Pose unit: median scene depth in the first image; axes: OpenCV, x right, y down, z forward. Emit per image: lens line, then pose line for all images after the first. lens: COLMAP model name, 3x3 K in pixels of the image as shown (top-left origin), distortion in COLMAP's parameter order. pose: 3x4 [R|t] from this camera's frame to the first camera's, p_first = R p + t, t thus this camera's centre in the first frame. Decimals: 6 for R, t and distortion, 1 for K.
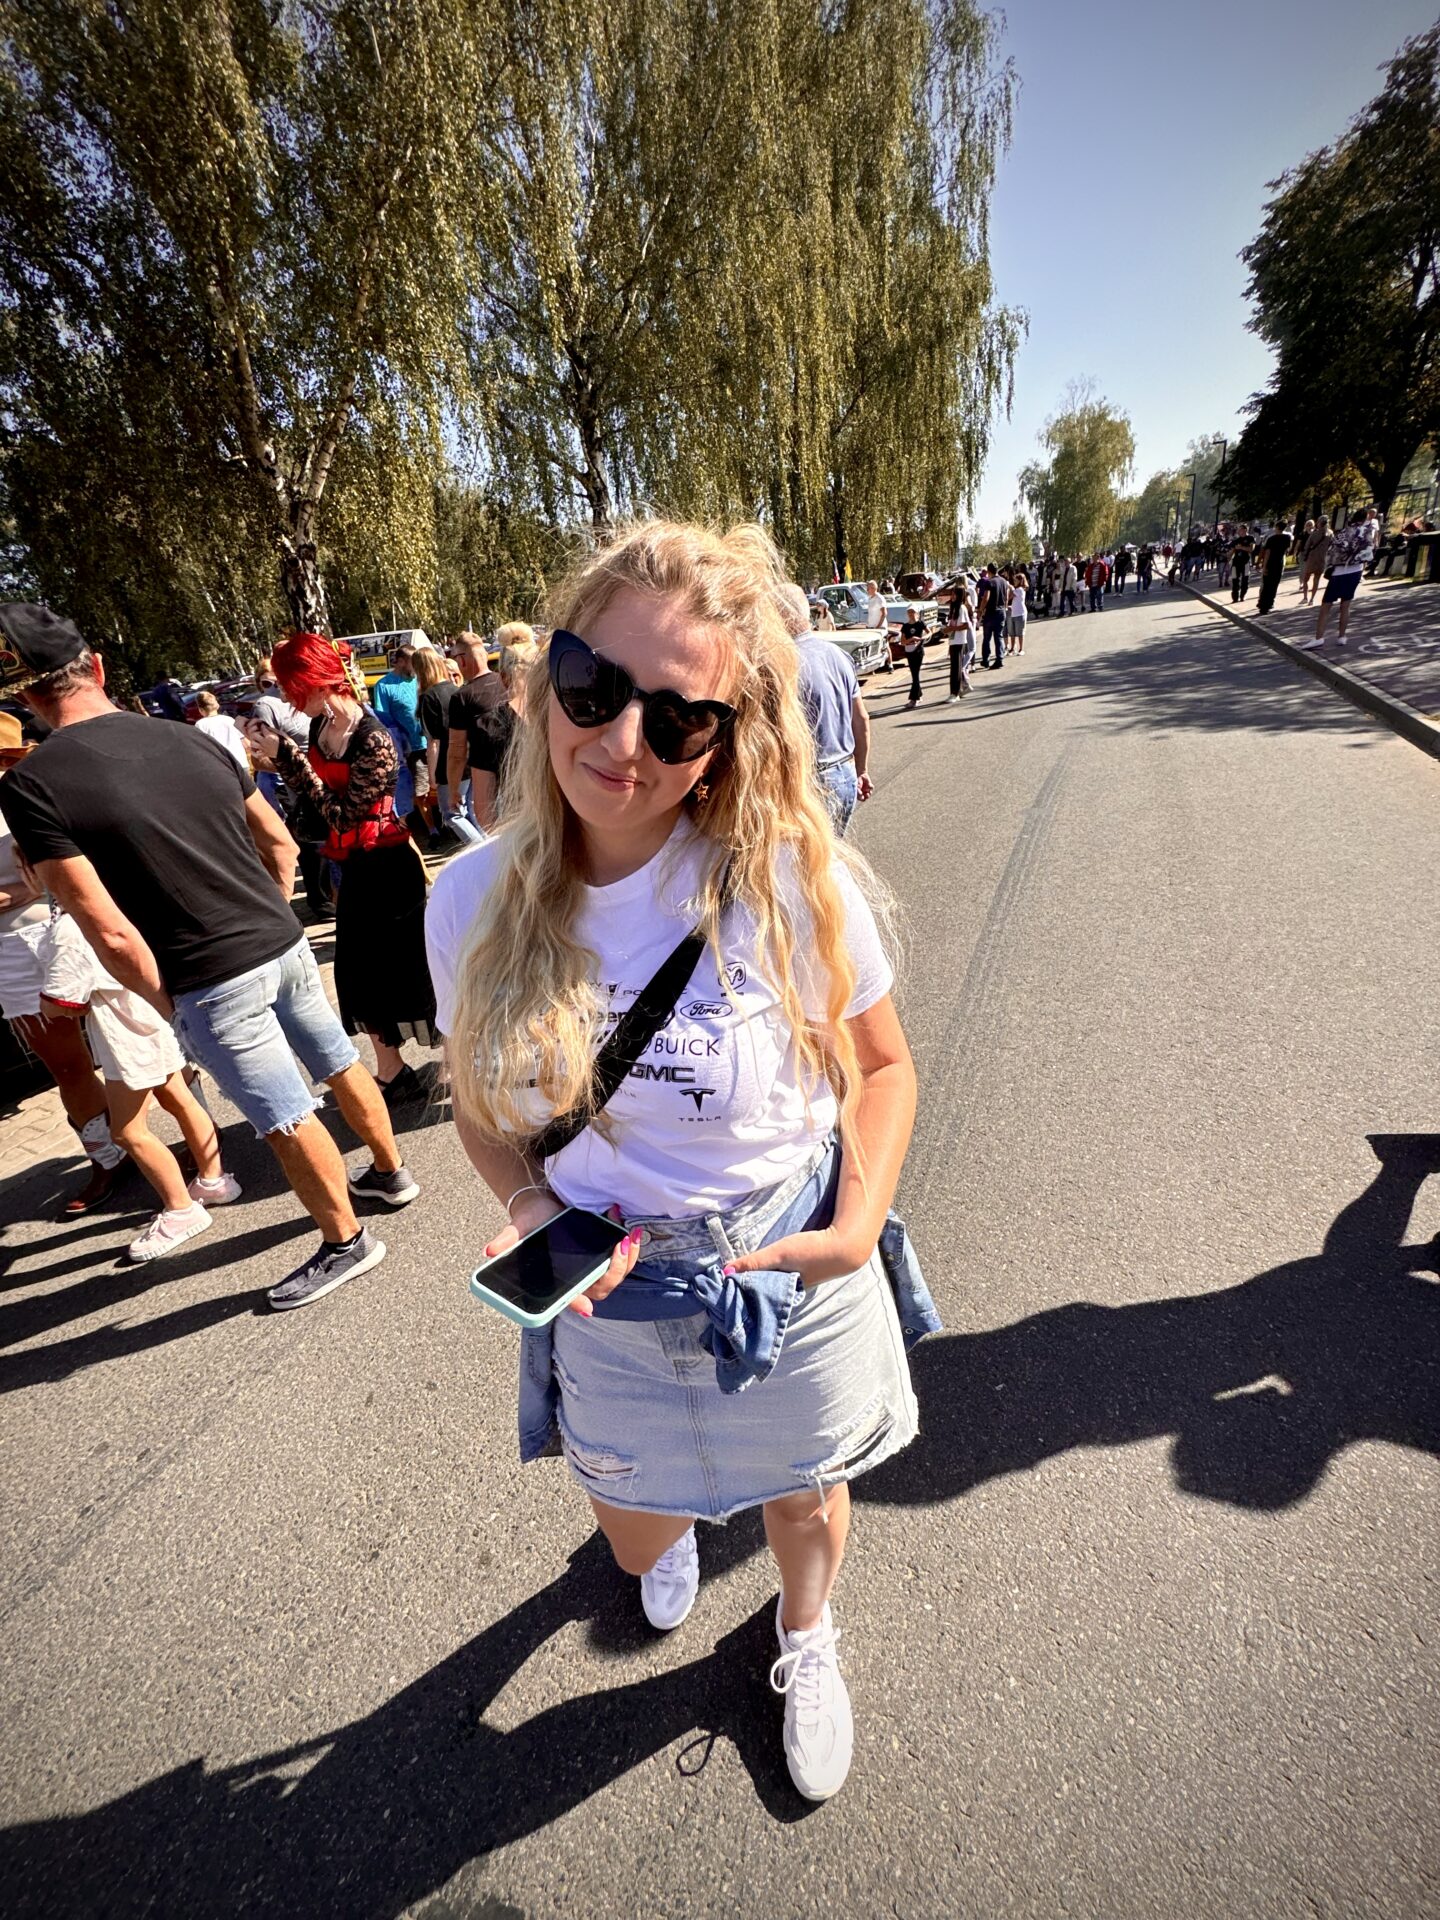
lens RADIAL K [[777.4, 0, 721.6], [0, 777.4, 950.2], [0, 0, 1]] dist [0.002255, 0.000296]
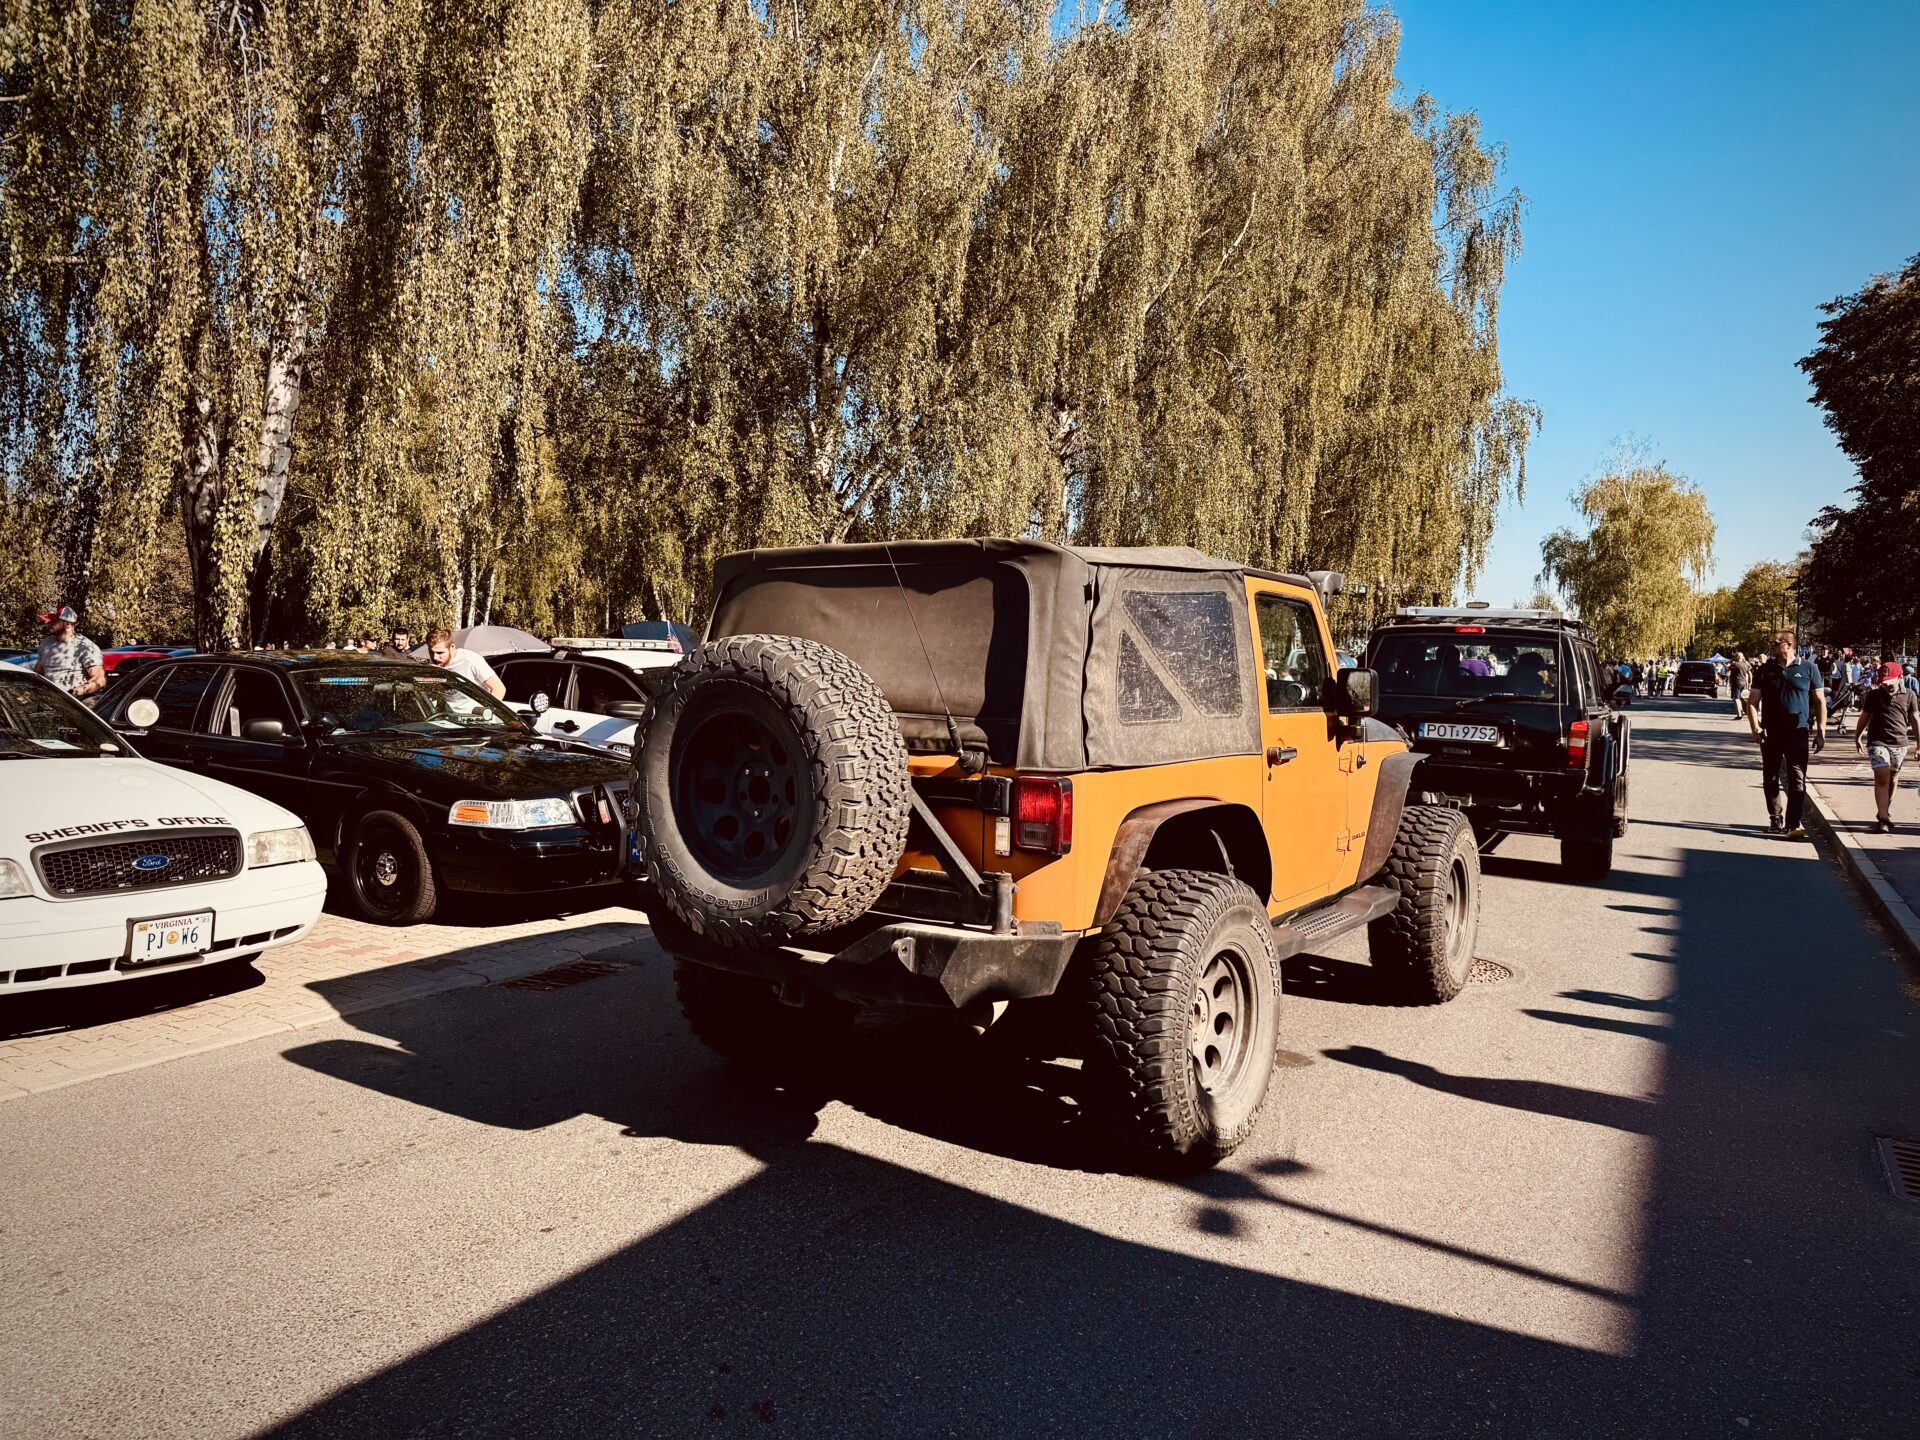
lens RADIAL K [[1382.0, 0, 960.0], [0, 1382.0, 720.0], [0, 0, 1]] dist [0.008868, -0.029913]
pose [[0.987712, 0.142738, -0.063645, -0.086852], [-0.156046, 0.923198, -0.351218, 0.137518], [0.008625, 0.356834, 0.934128, -0.273723]]
